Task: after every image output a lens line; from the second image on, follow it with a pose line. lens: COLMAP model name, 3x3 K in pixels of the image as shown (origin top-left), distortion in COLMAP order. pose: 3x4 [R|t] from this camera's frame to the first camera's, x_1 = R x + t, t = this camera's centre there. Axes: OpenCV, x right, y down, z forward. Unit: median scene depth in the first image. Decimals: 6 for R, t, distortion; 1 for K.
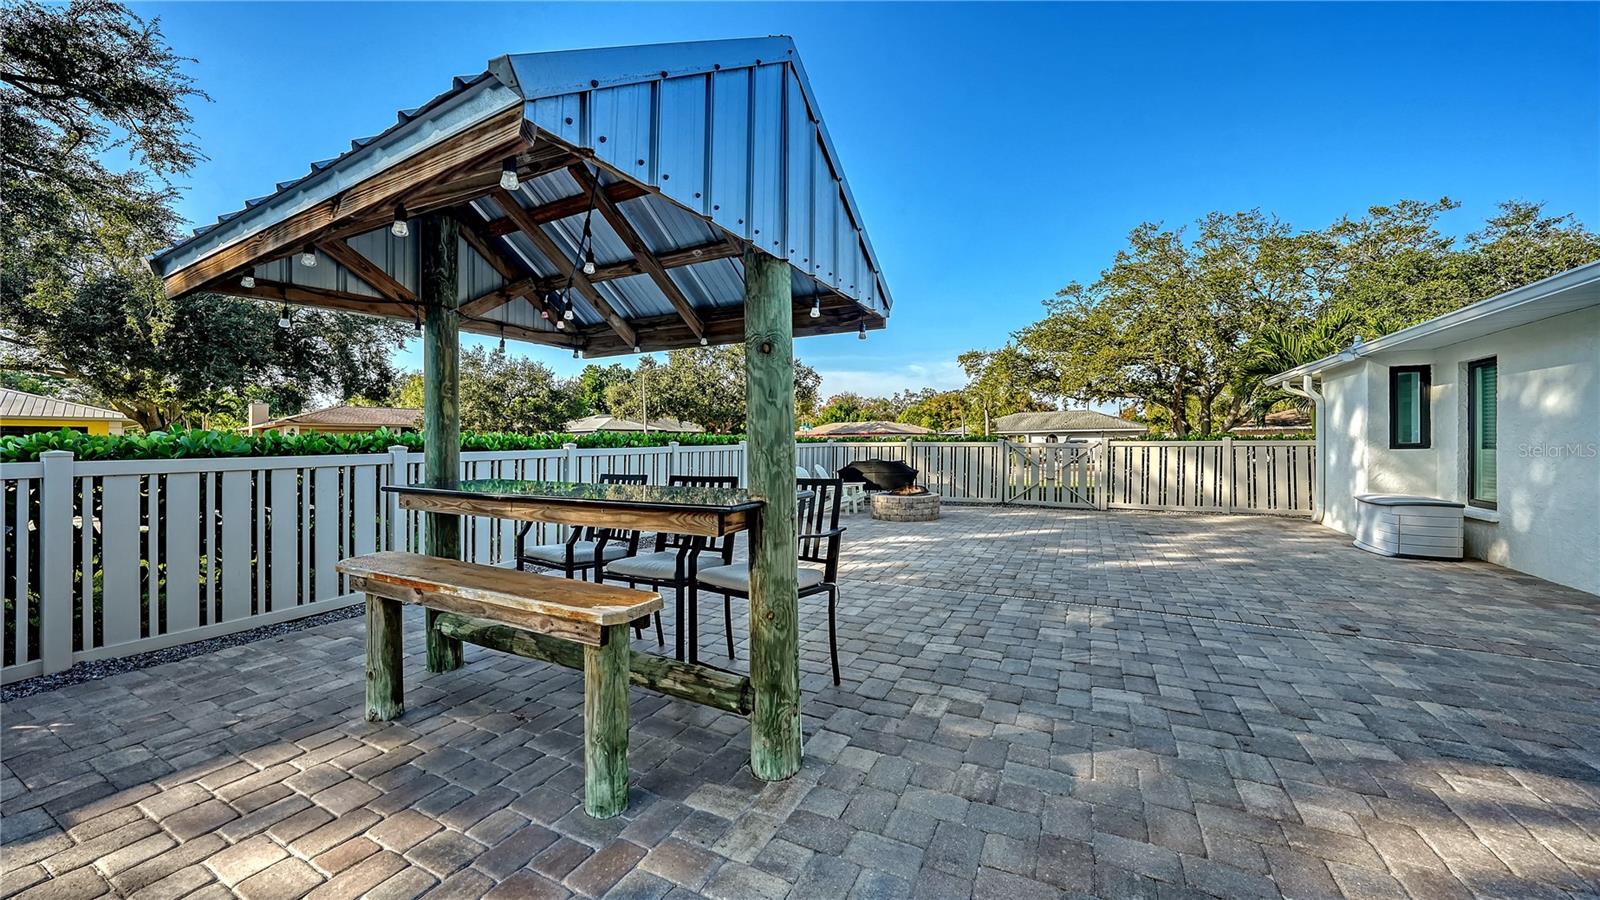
lens RADIAL K [[565.5, 0, 795.8], [0, 565.5, 450.6], [0, 0, 1]] dist [-0.024296, 0.006566]
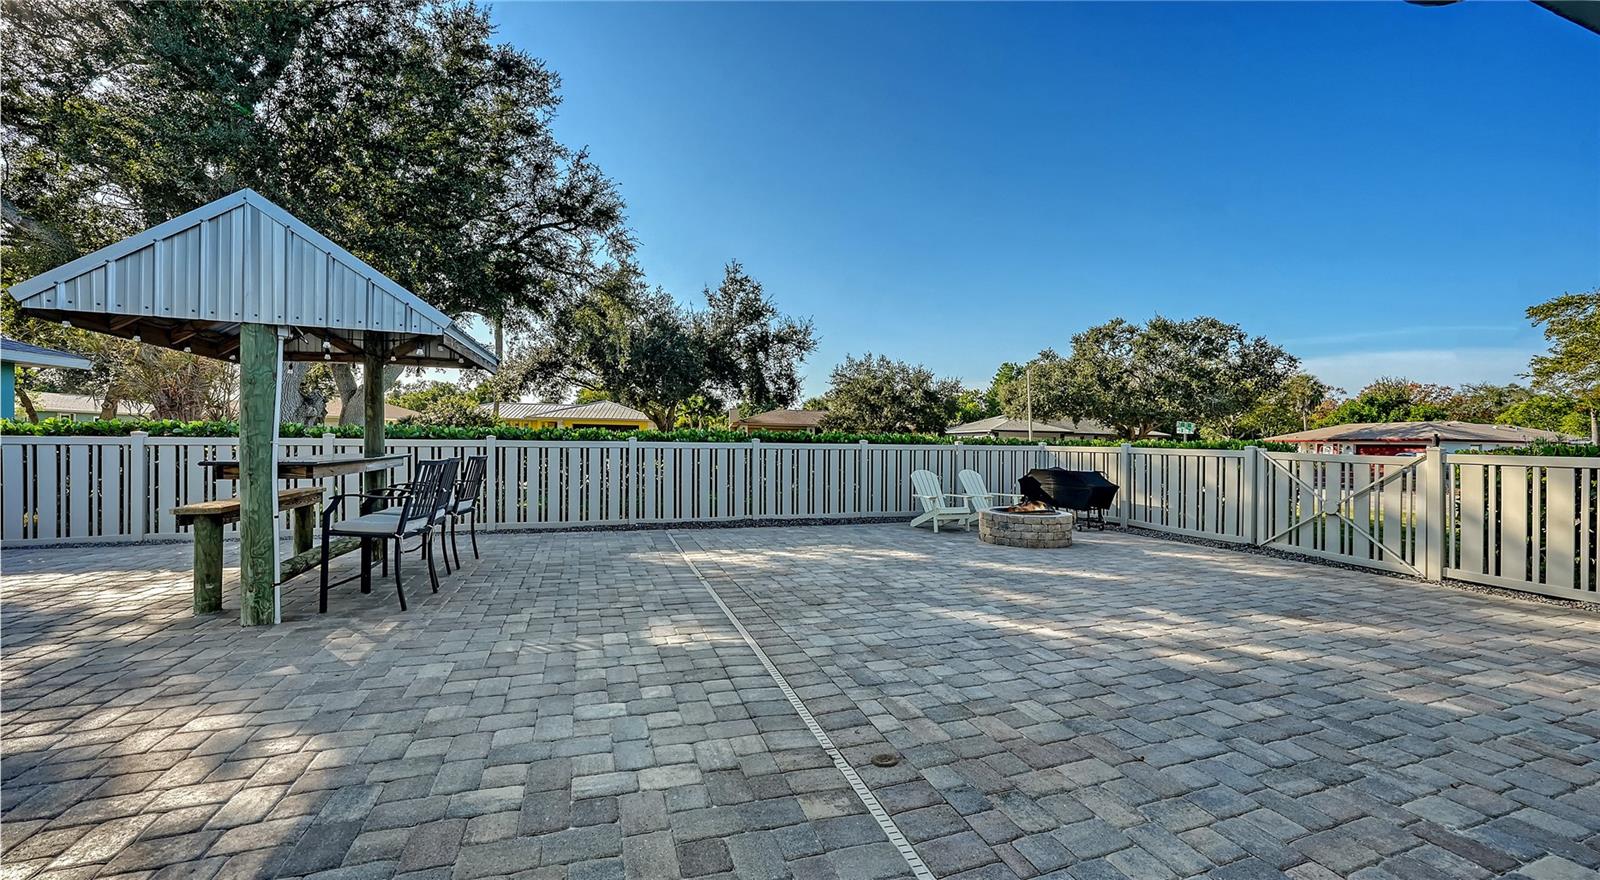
lens RADIAL K [[597.1, 0, 800.0], [0, 597.1, 440.0], [0, 0, 1]] dist [-0.010011, -0.000071]
pose [[0.731989, 0.019058, -0.681050, 0.428423], [-0.034062, 0.999382, -0.008644, -0.003426], [0.680464, 0.029525, 0.732186, 0.146882]]
